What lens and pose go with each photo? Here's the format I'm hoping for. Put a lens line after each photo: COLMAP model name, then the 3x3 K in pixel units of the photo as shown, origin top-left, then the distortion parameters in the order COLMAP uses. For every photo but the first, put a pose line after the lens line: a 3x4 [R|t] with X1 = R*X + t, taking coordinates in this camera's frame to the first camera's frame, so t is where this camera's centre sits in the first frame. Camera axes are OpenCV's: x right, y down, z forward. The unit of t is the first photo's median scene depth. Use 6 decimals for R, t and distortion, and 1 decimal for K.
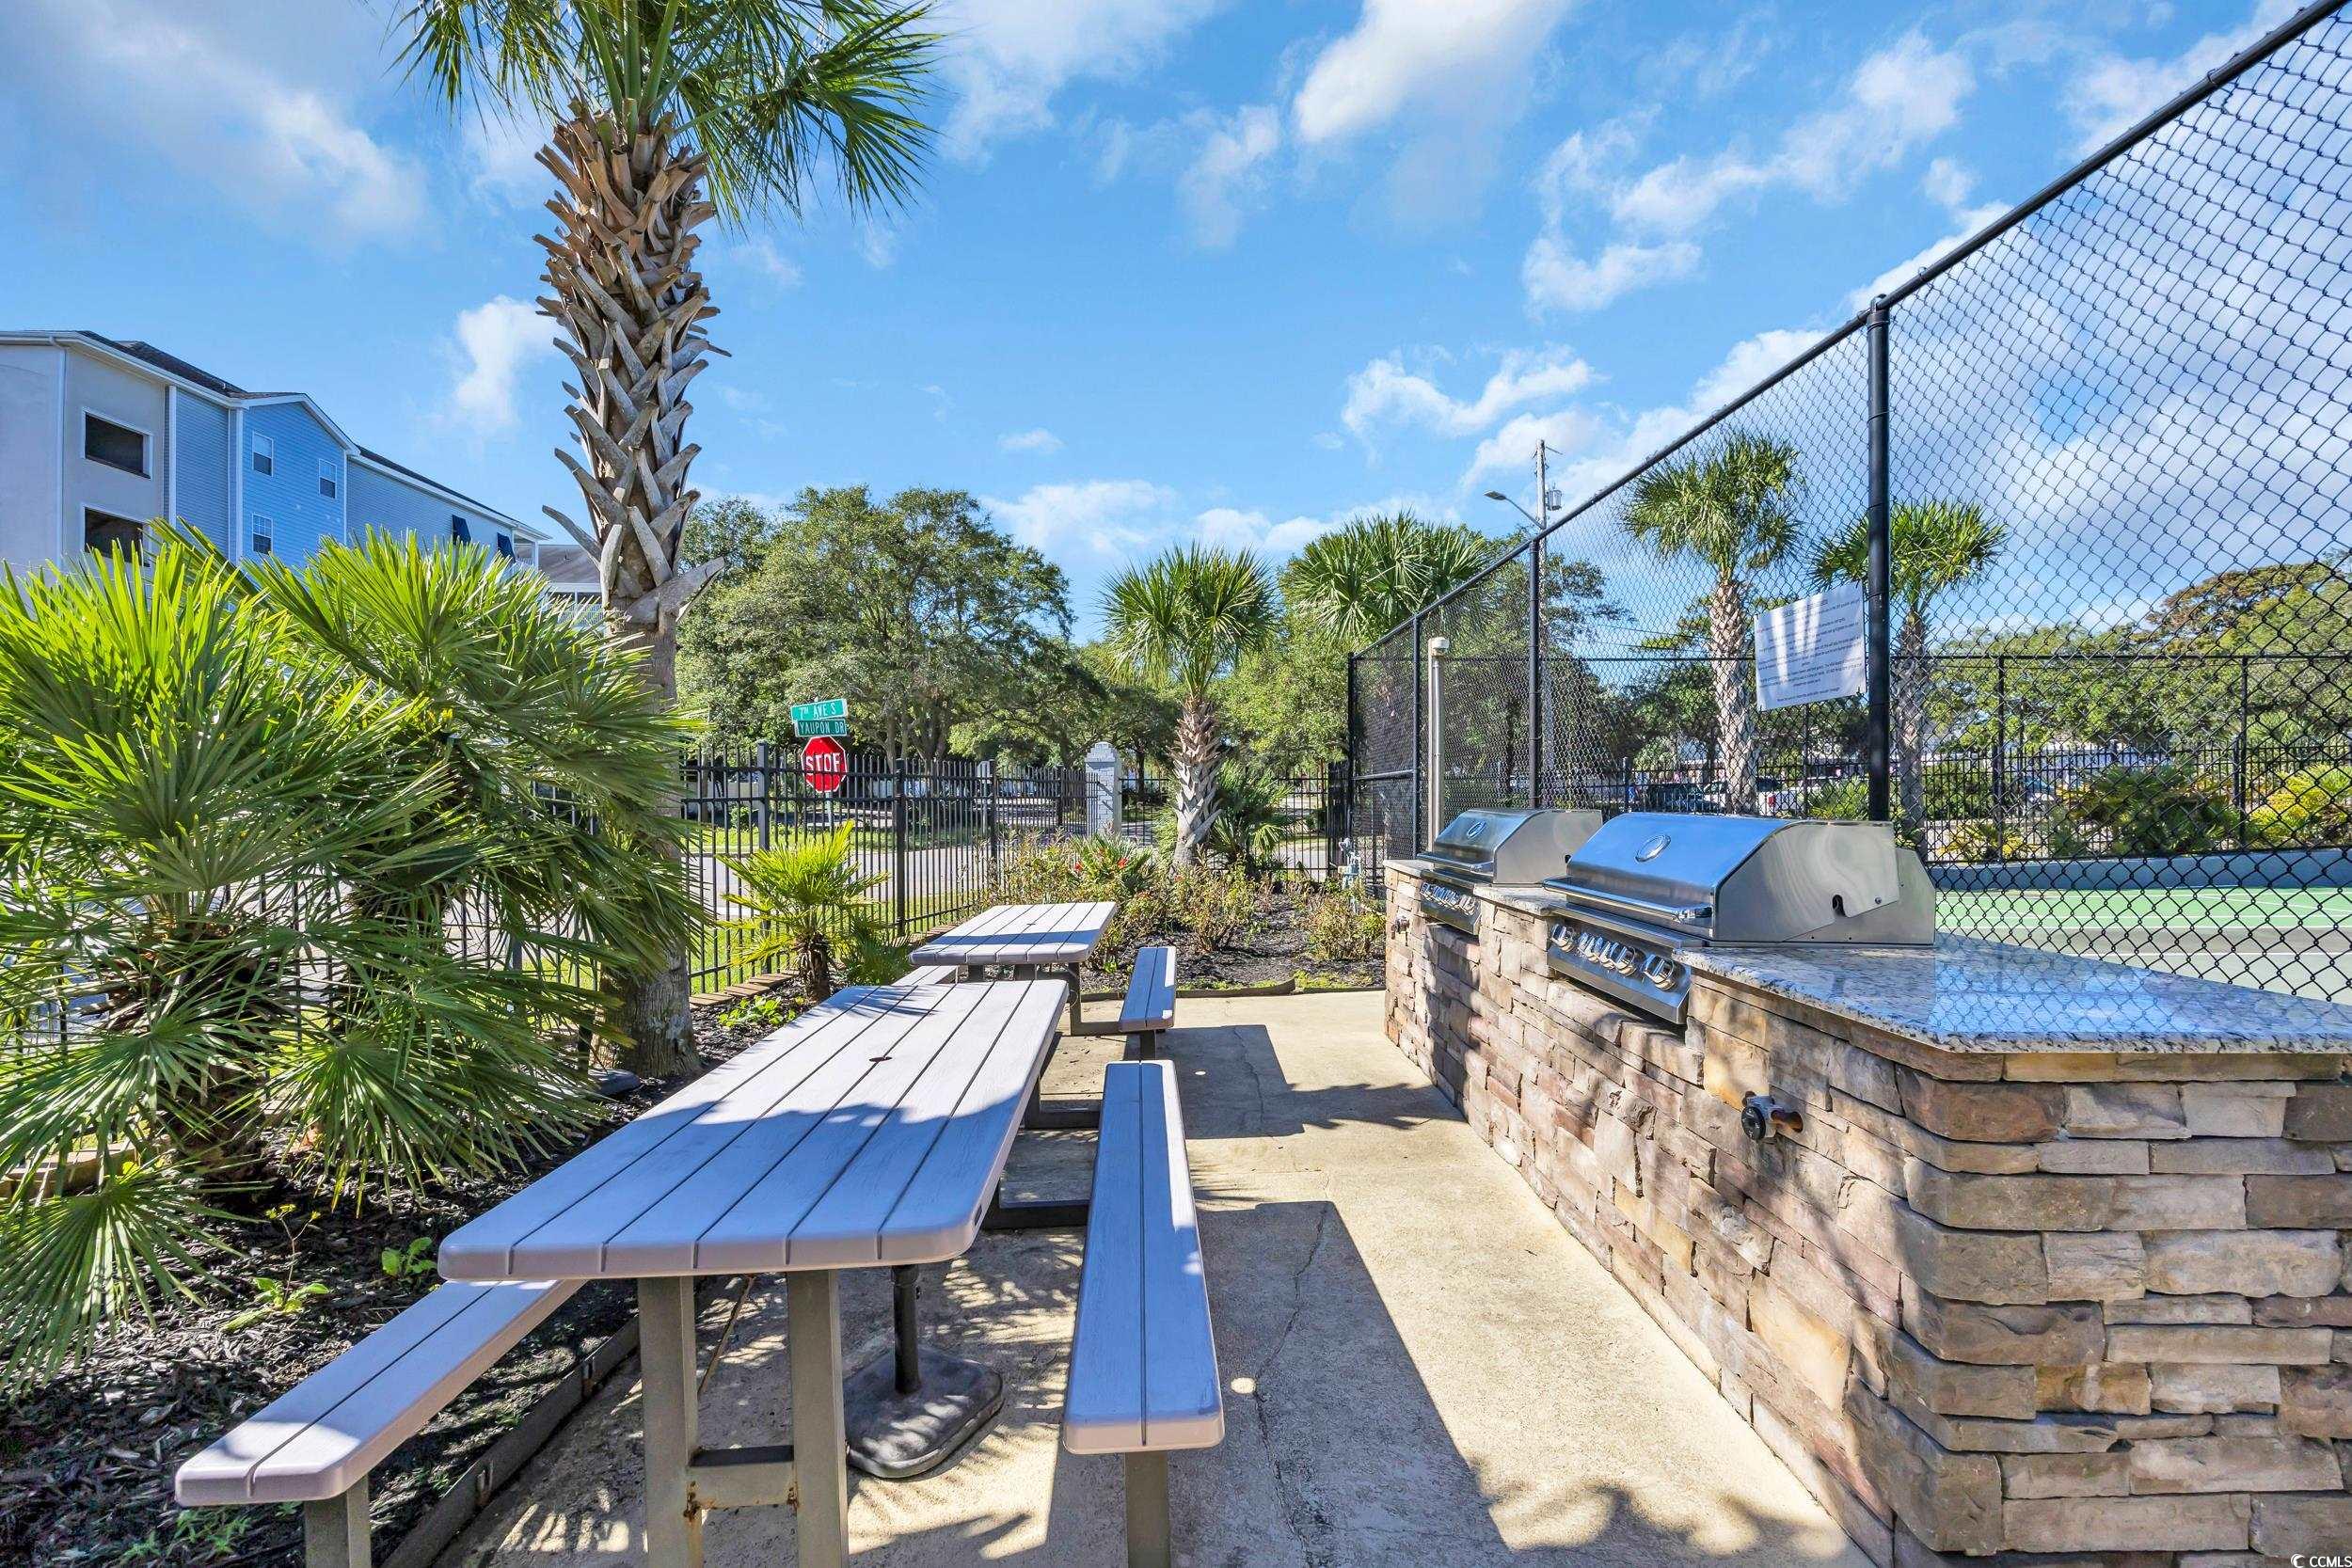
lens RADIAL K [[936.9, 0, 1160.1], [0, 936.9, 805.6], [0, 0, 1]] dist [-0.000540, -0.000198]
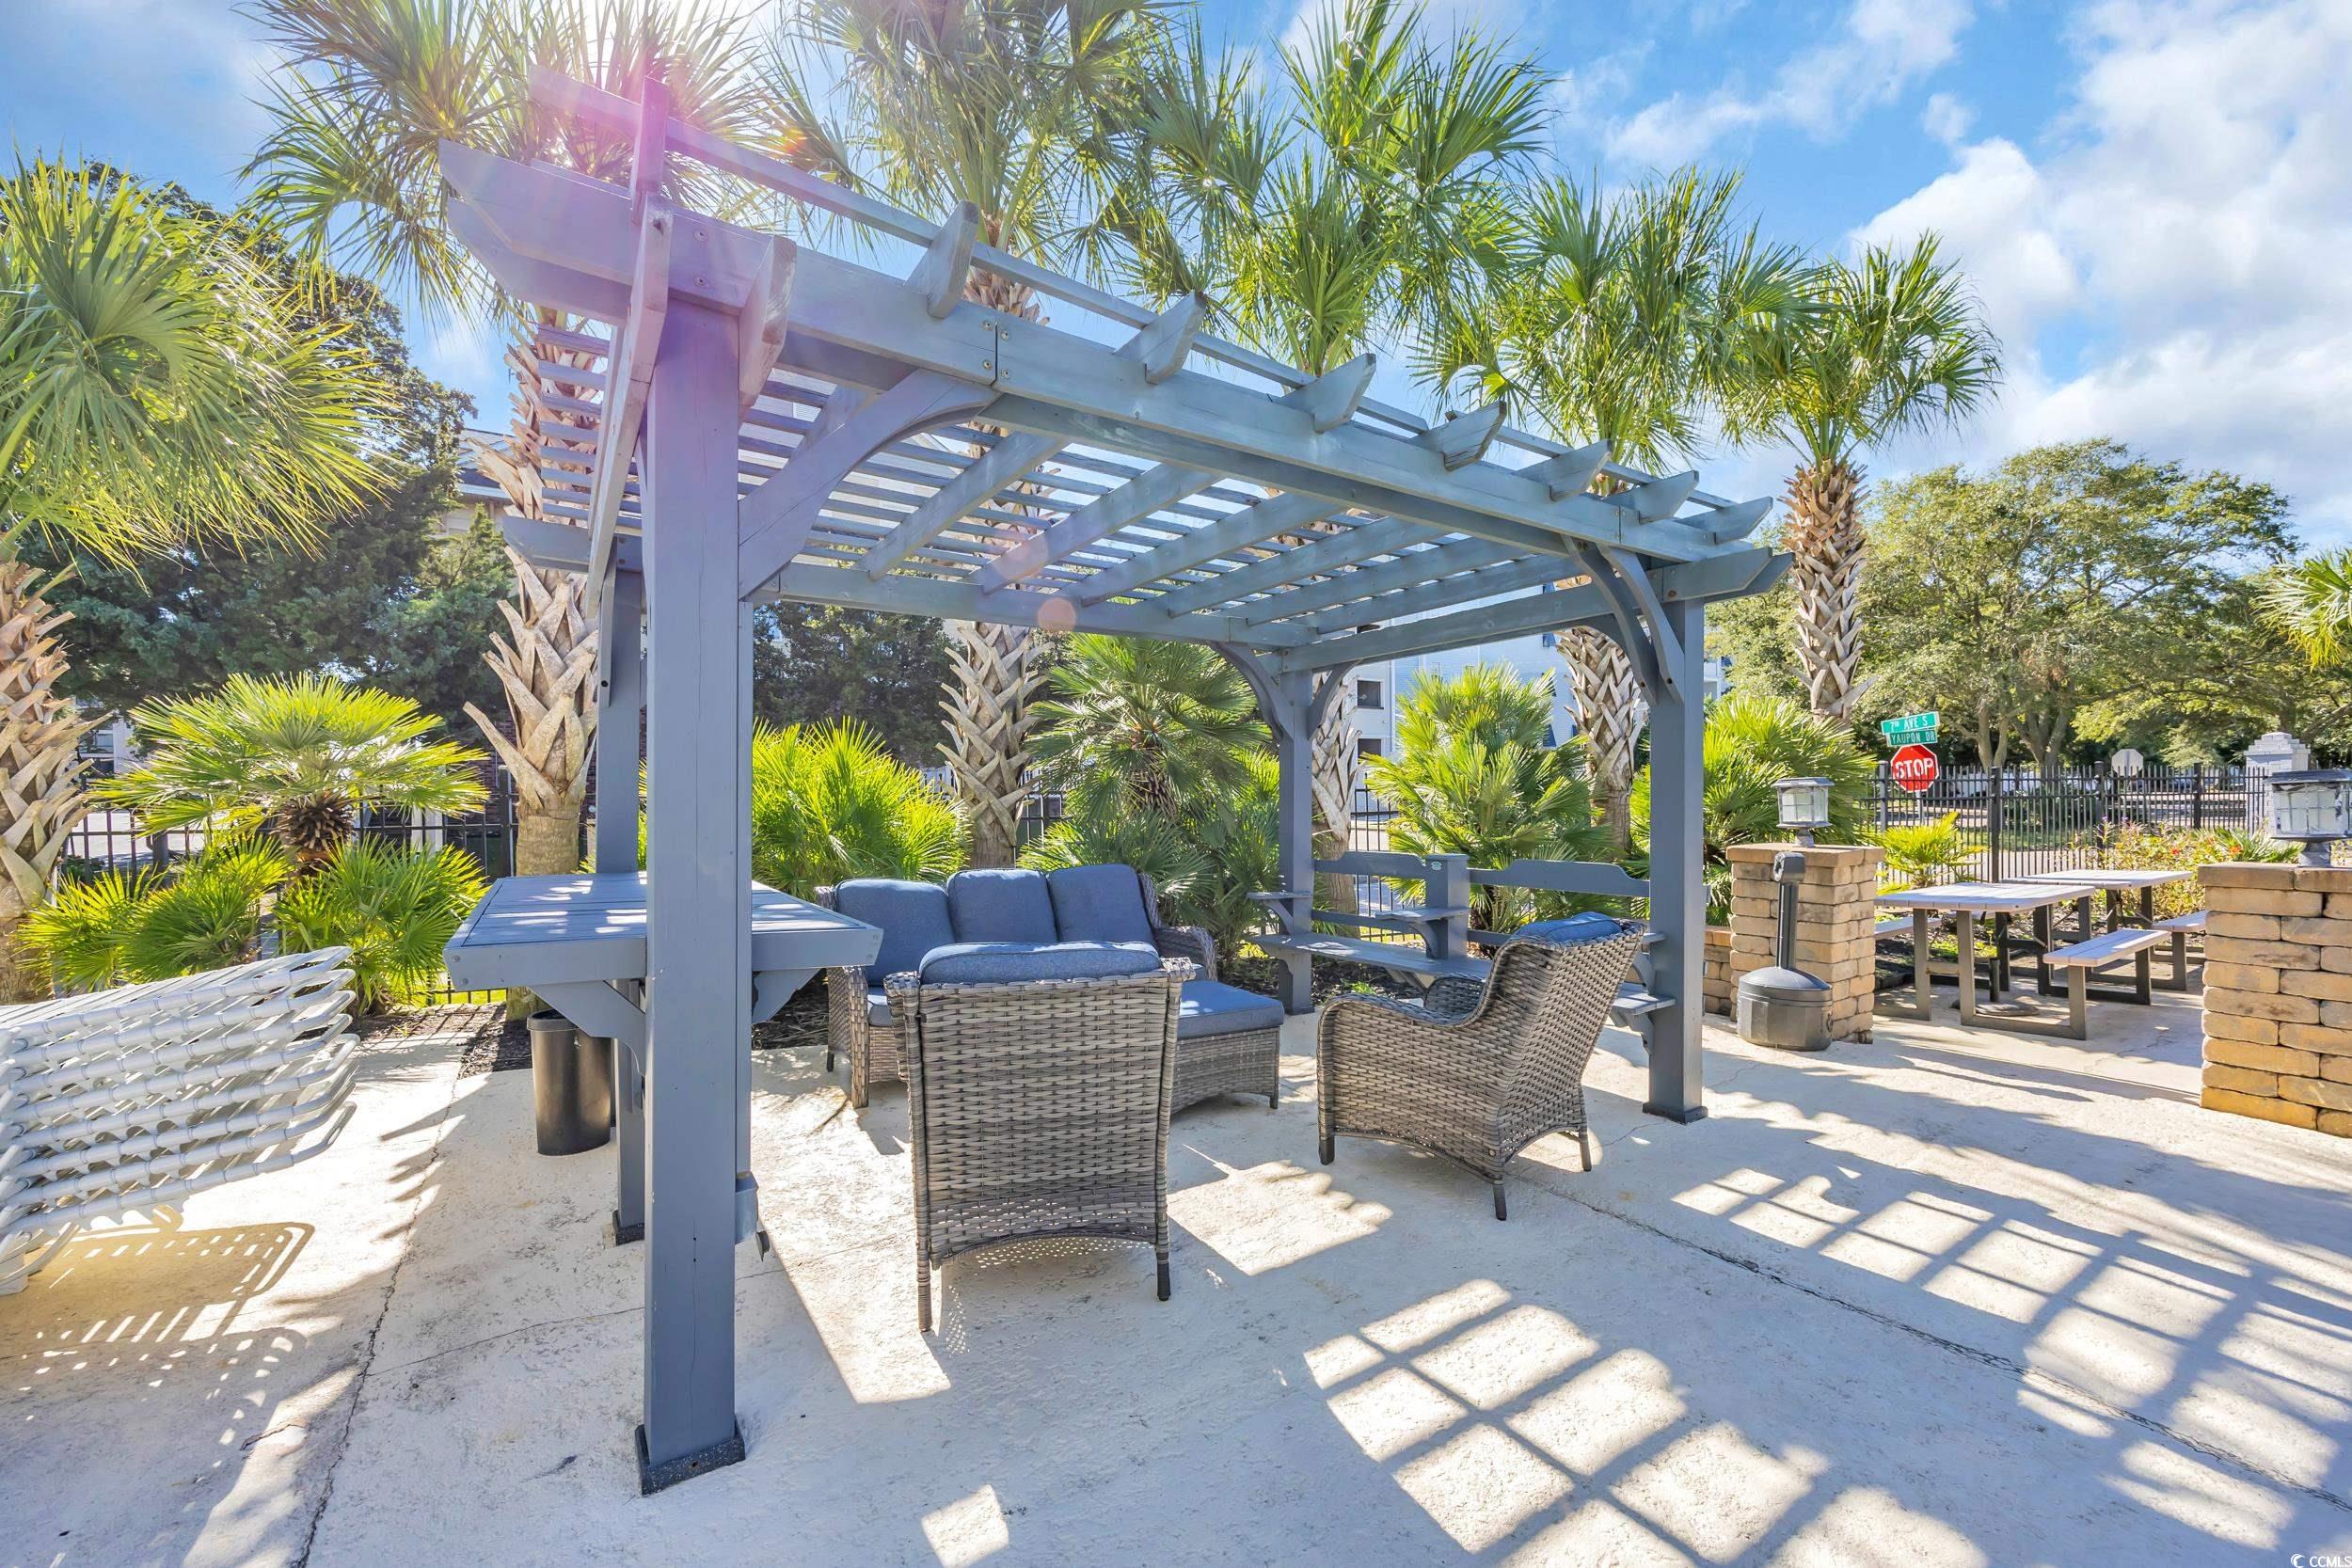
lens RADIAL K [[936.9, 0, 1175.8], [0, 936.9, 814.4], [0, 0, 1]] dist [-0.000540, -0.000198]
pose [[0.547820, 0.010293, -0.836533, 0.047800], [0.000501, 0.999920, 0.012632, 0.000229], [0.836596, -0.007339, 0.547771, -0.167133]]
